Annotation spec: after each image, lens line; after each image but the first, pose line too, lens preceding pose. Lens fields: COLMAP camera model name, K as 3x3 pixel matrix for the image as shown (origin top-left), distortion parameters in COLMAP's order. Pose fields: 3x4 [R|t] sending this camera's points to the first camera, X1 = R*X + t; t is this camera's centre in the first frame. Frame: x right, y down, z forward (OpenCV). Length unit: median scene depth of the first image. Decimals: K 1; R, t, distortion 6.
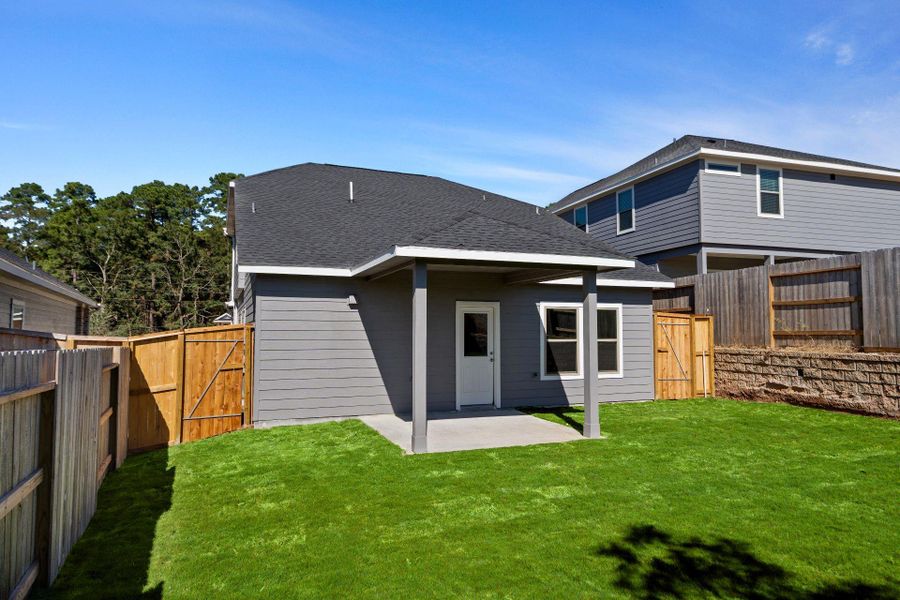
lens RADIAL K [[506.0, 0, 450.0], [0, 506.0, 300.0], [0, 0, 1]] dist [0.002722, 0.000180]
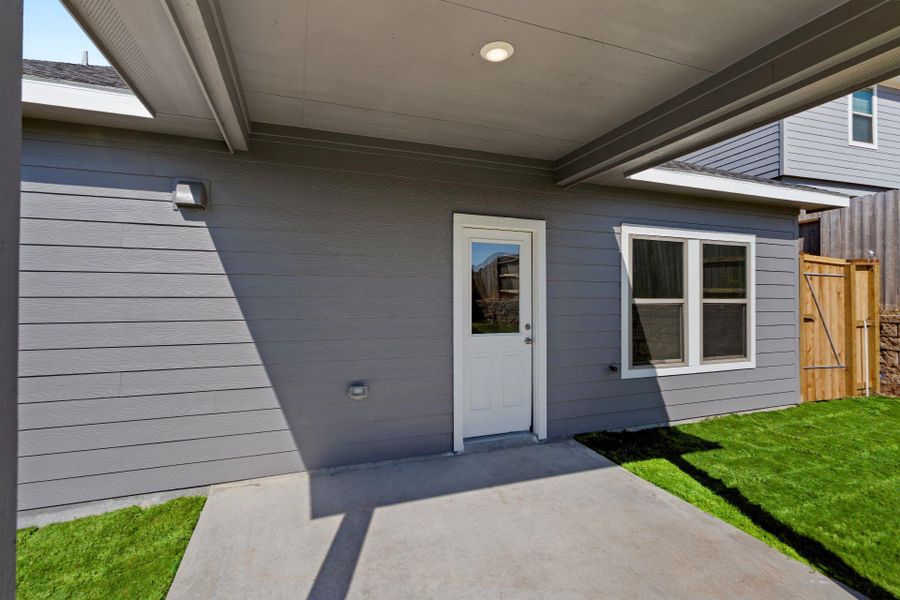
lens RADIAL K [[506.0, 0, 450.0], [0, 506.0, 300.0], [0, 0, 1]] dist [0.002722, 0.000180]
pose [[0.999949, -0.002657, -0.009723, 0.010413], [0.003289, 0.997840, 0.065614, 0.040667], [0.009528, -0.065643, 0.997798, 0.442280]]
